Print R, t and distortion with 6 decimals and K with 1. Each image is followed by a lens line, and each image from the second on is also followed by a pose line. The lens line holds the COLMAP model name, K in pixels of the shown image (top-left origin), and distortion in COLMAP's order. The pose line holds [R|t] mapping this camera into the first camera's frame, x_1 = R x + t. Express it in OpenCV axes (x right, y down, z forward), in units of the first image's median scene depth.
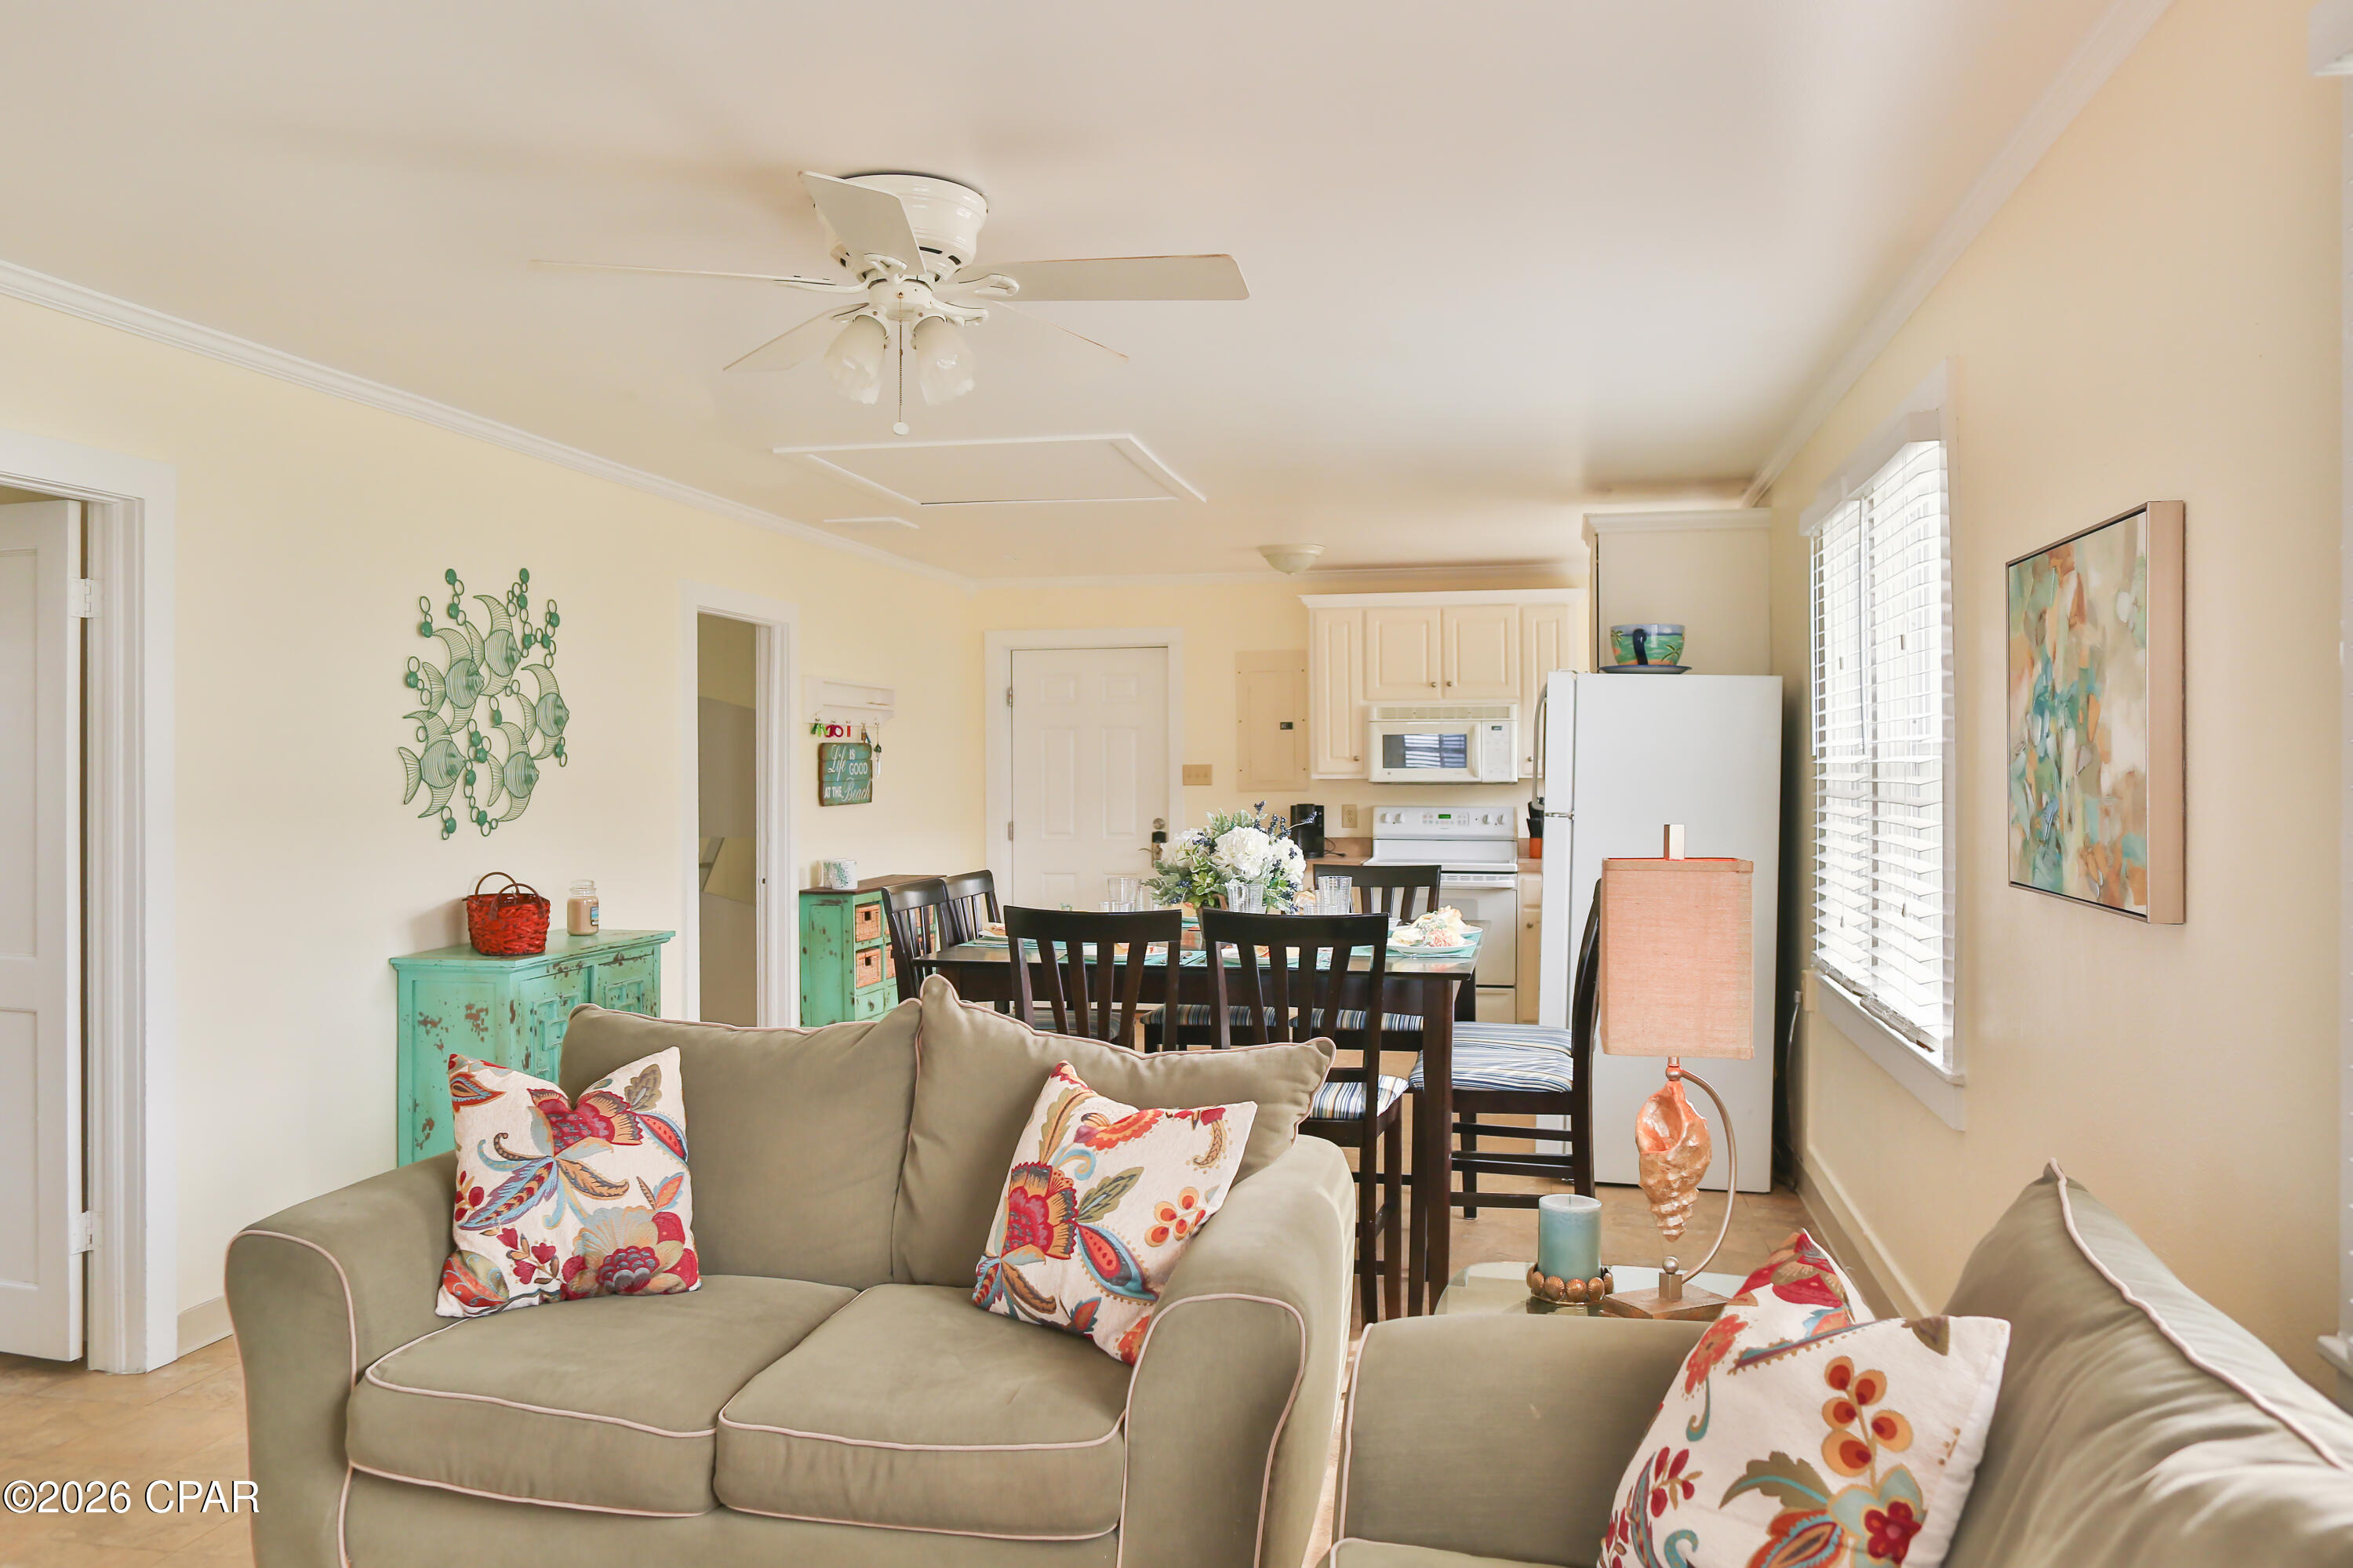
lens RADIAL K [[1731.1, 0, 1186.8], [0, 1731.1, 779.1], [0, 0, 1]] dist [-0.065728, 0.061825]
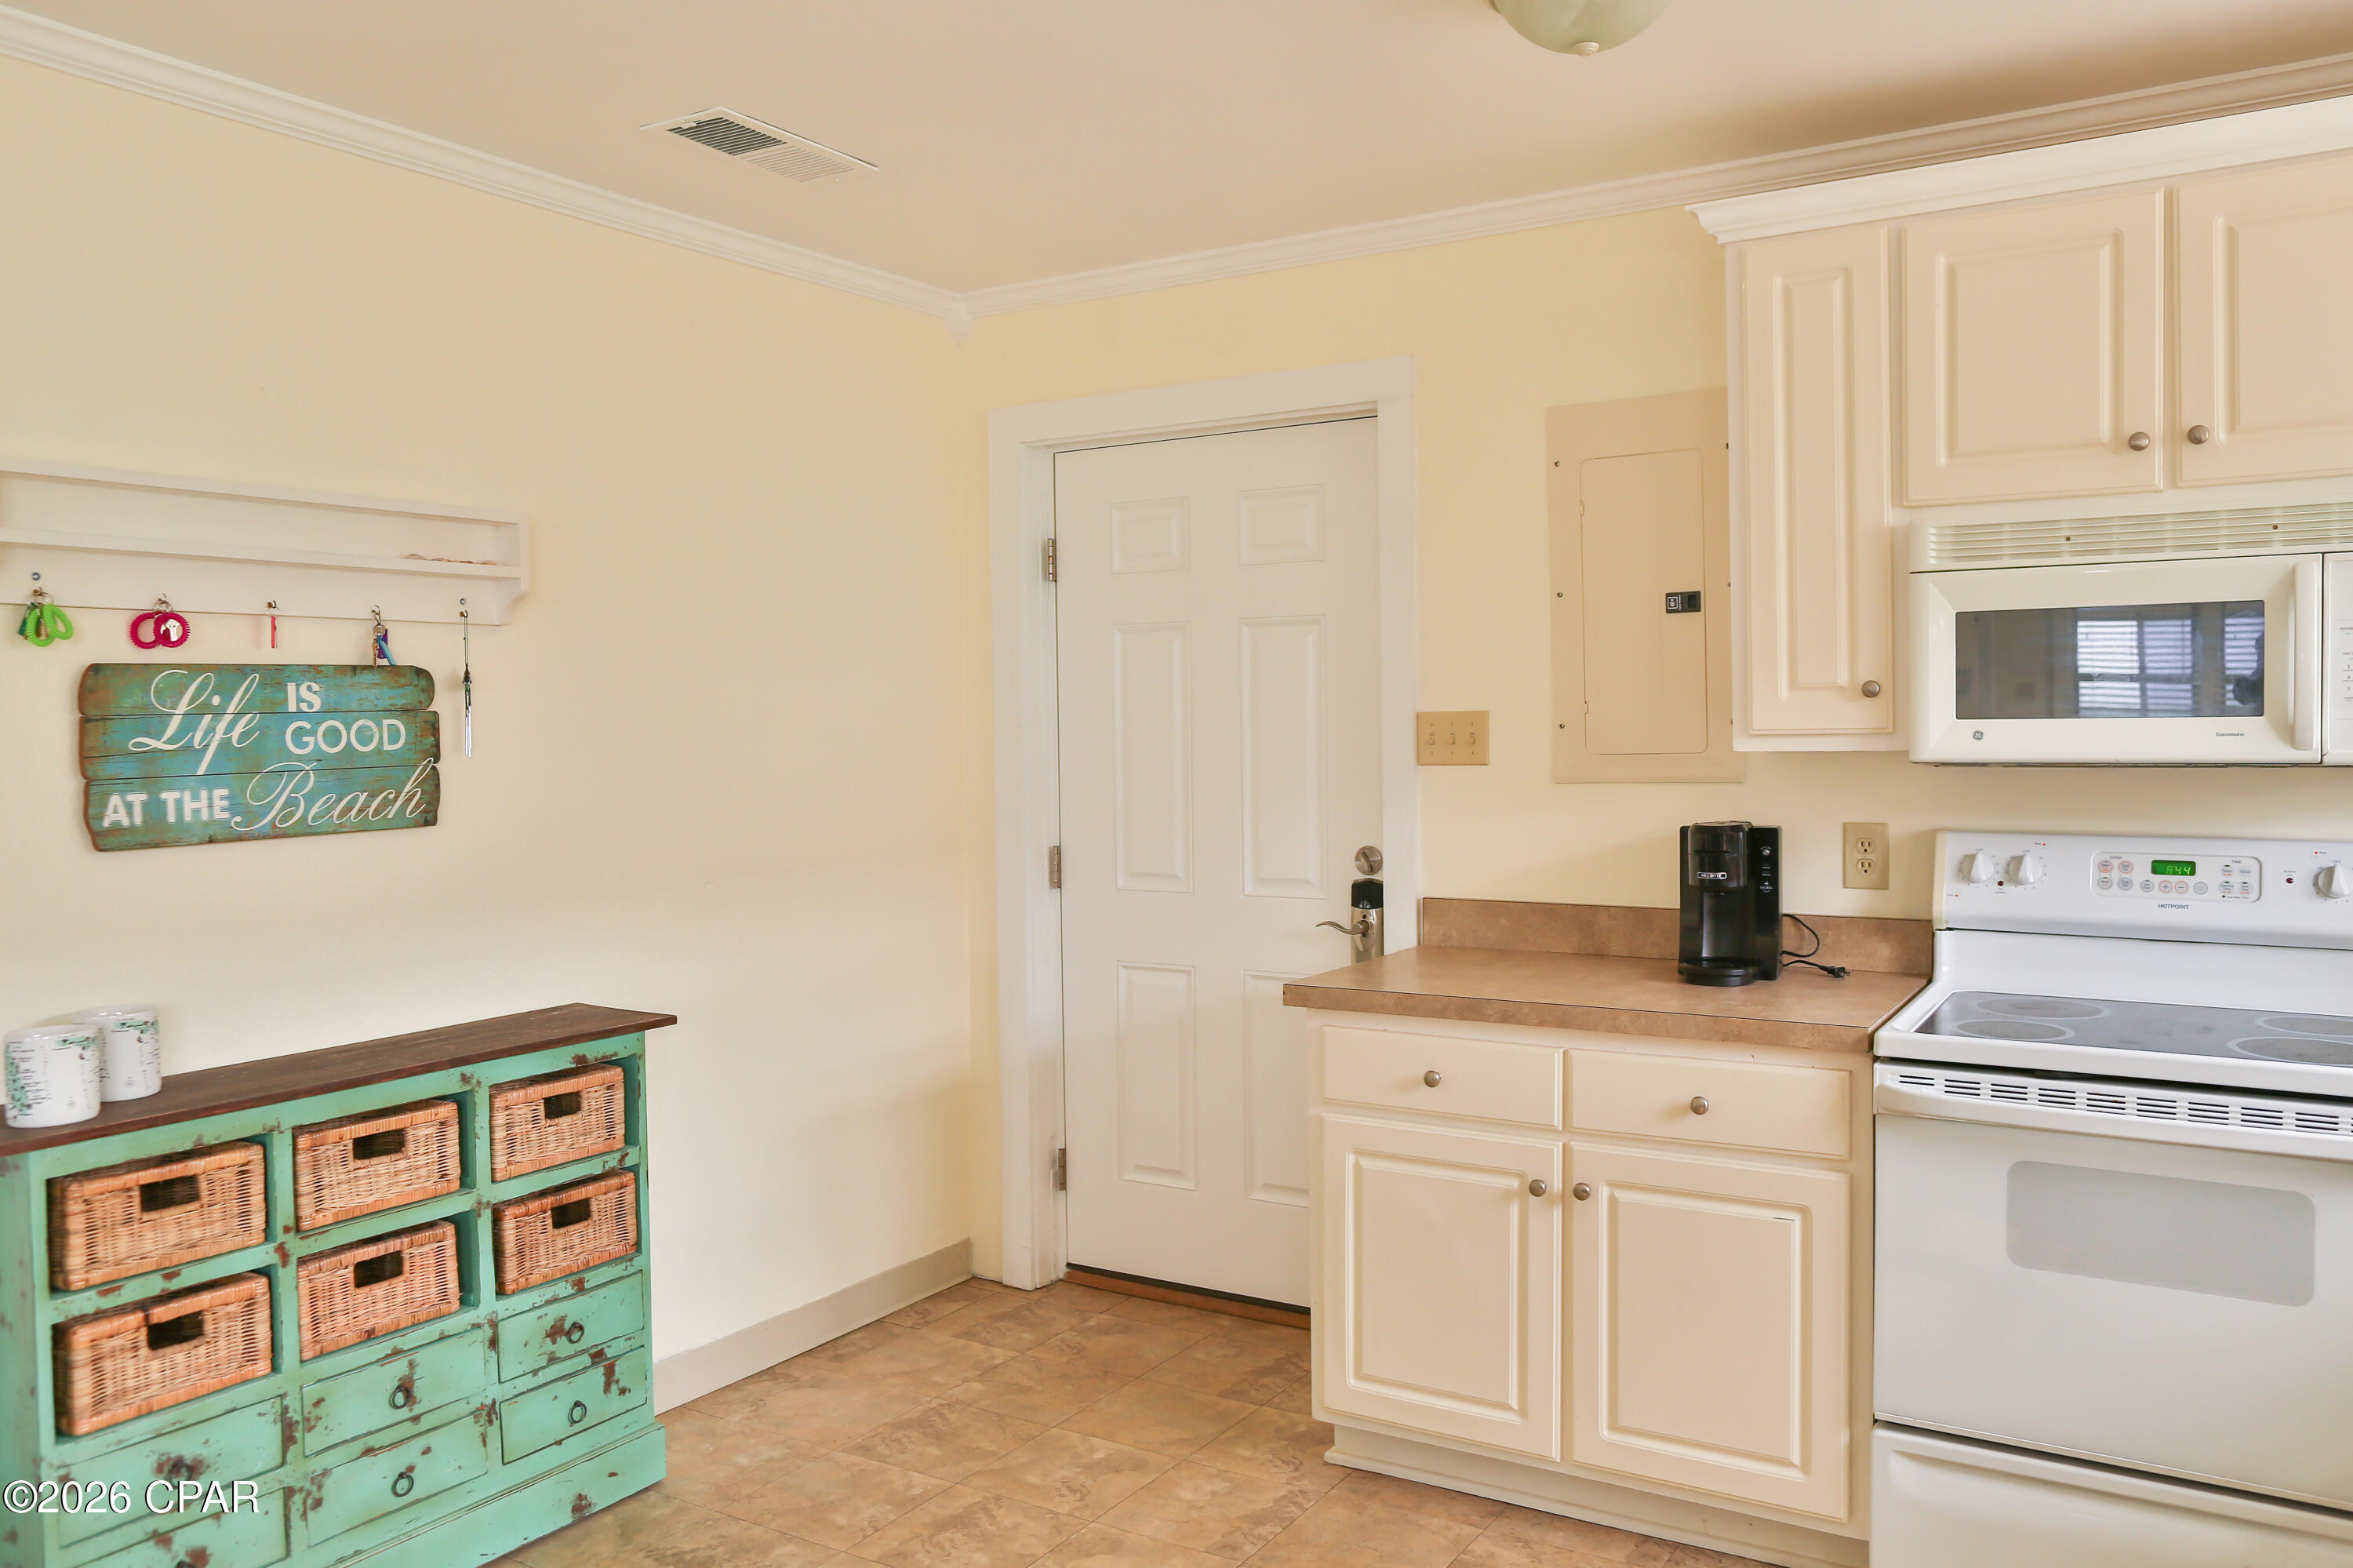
lens RADIAL K [[1731.1, 0, 1186.8], [0, 1731.1, 779.1], [0, 0, 1]] dist [-0.065728, 0.061825]
pose [[0.935410, 0.003100, -0.353550, 0.090741], [0.008297, 0.999494, 0.030716, -0.005934], [0.353467, -0.031665, 0.934911, 0.646835]]
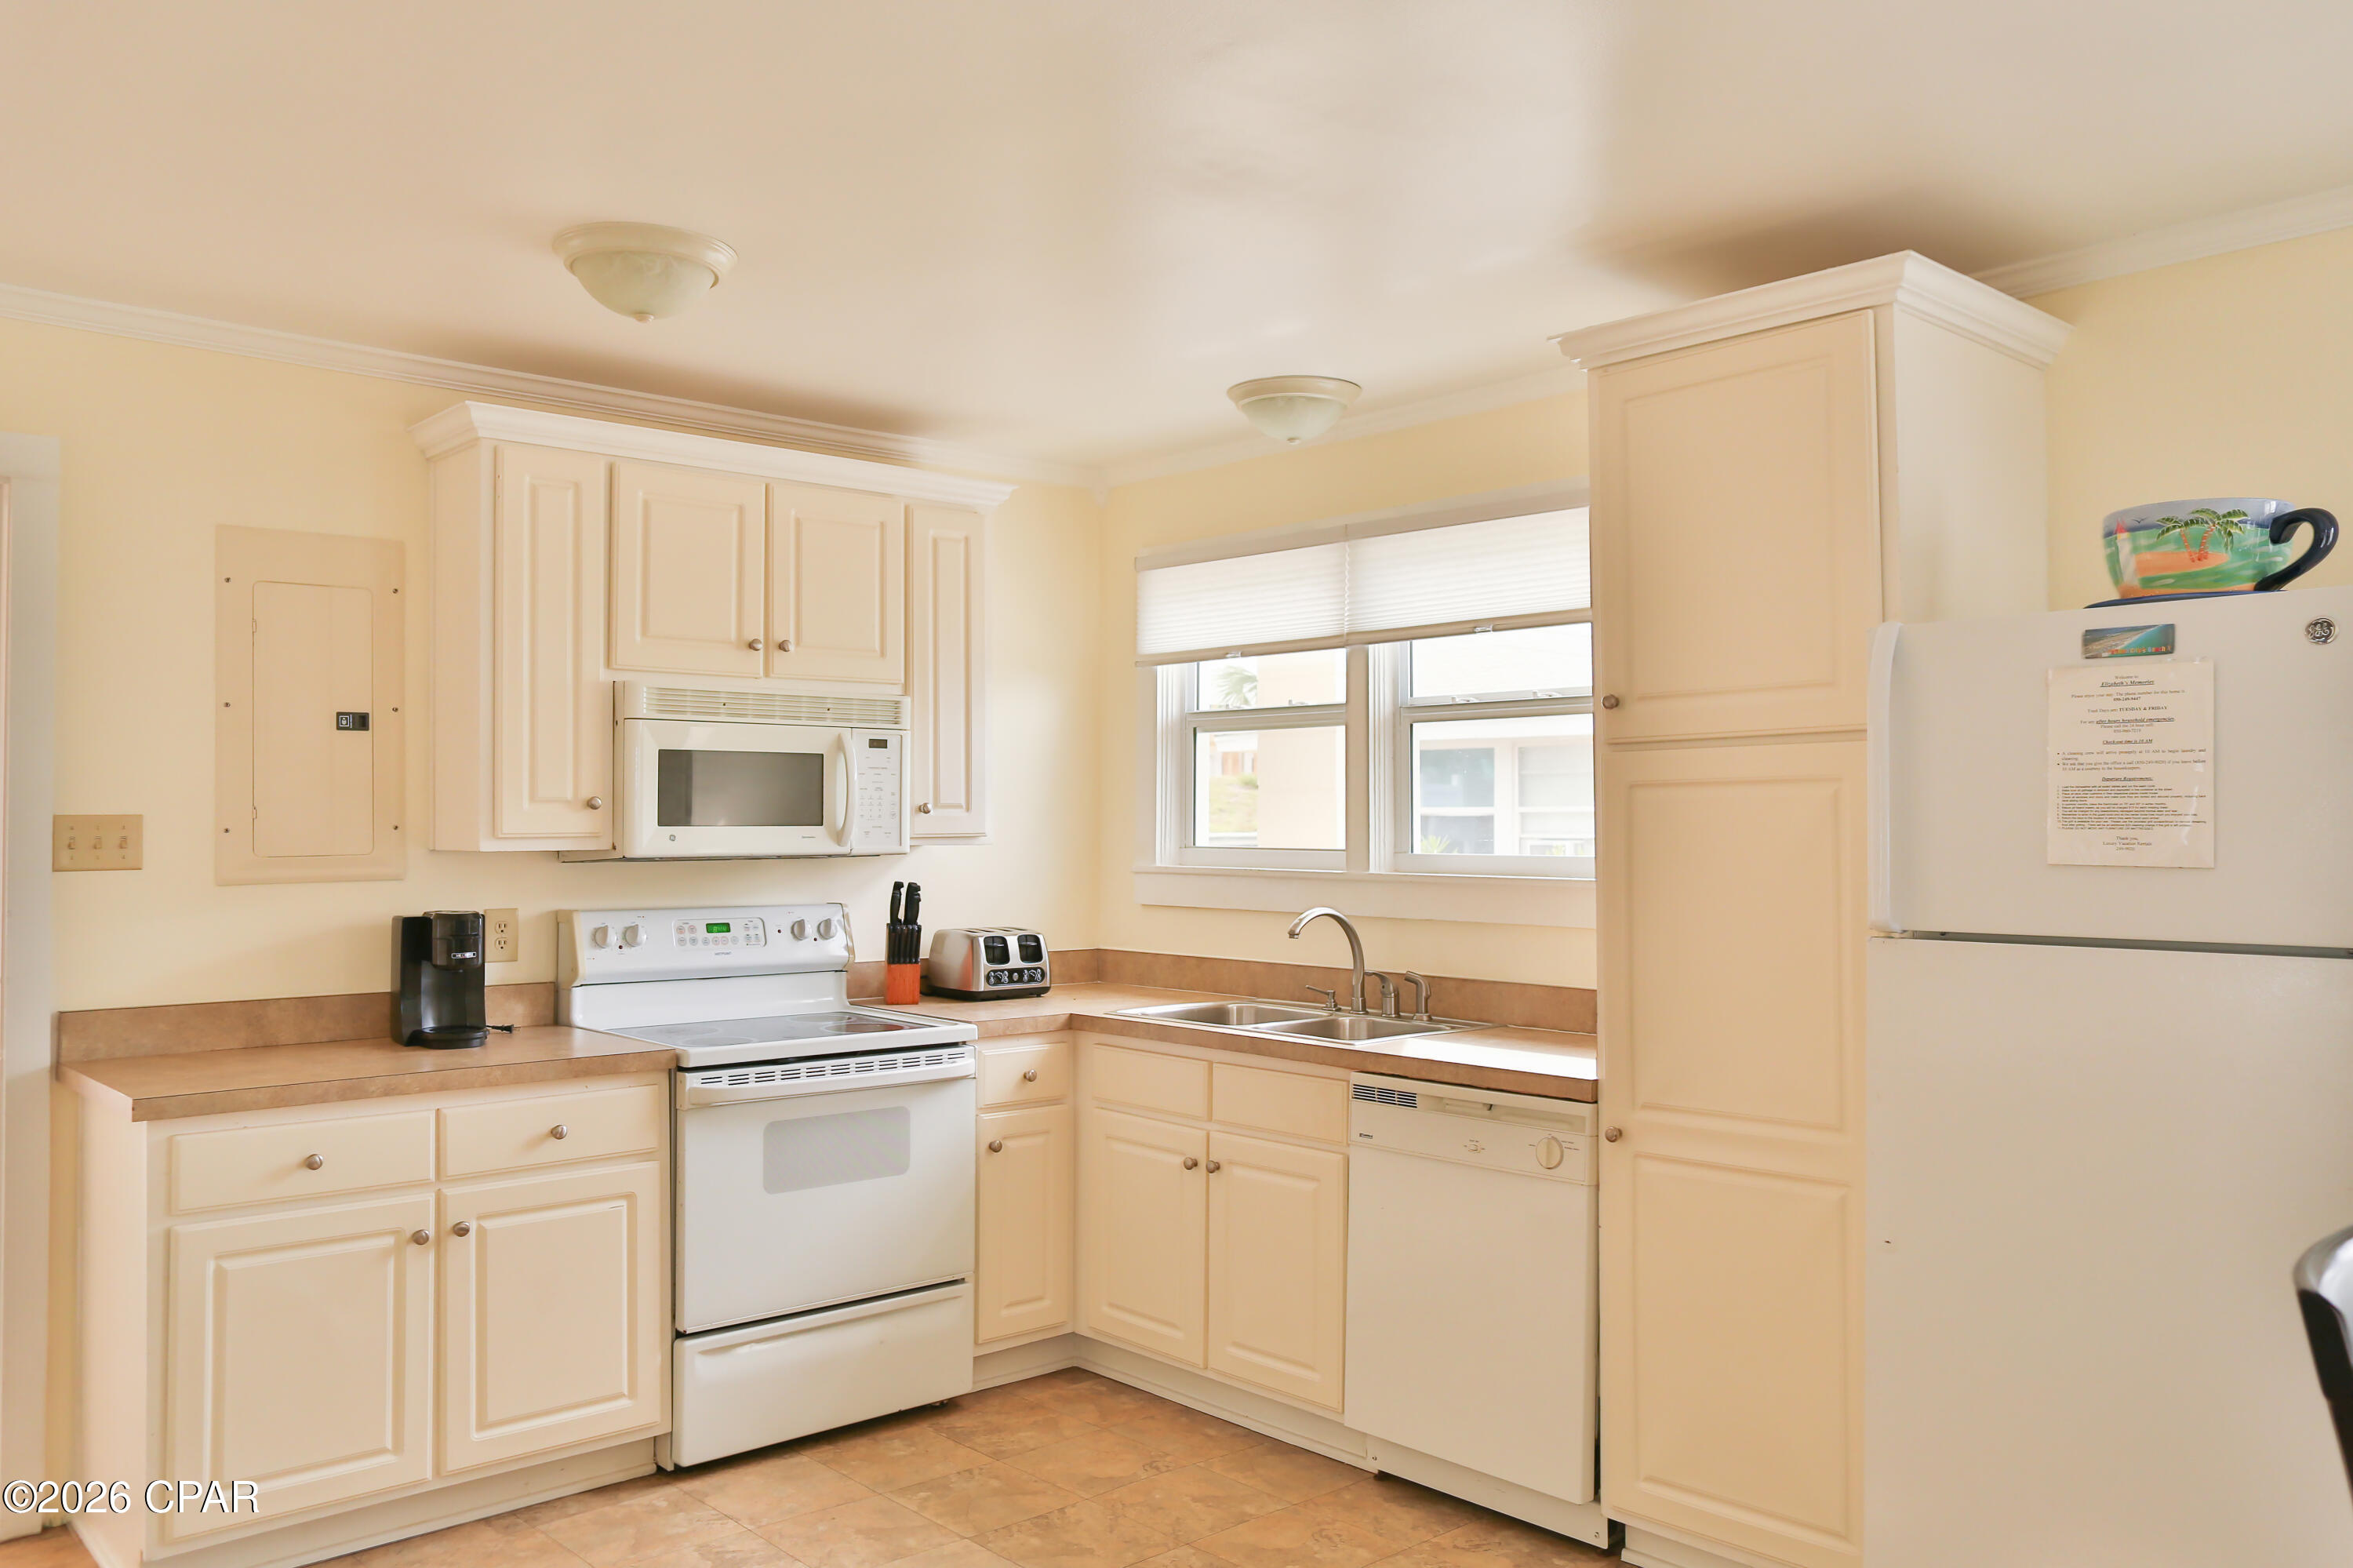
lens RADIAL K [[1731.1, 0, 1186.8], [0, 1731.1, 779.1], [0, 0, 1]] dist [-0.065728, 0.061825]
pose [[0.592991, 0.021487, 0.804923, -0.155752], [0.002763, 0.999584, -0.028719, -0.005126], [-0.805205, 0.019254, 0.592685, 0.622142]]
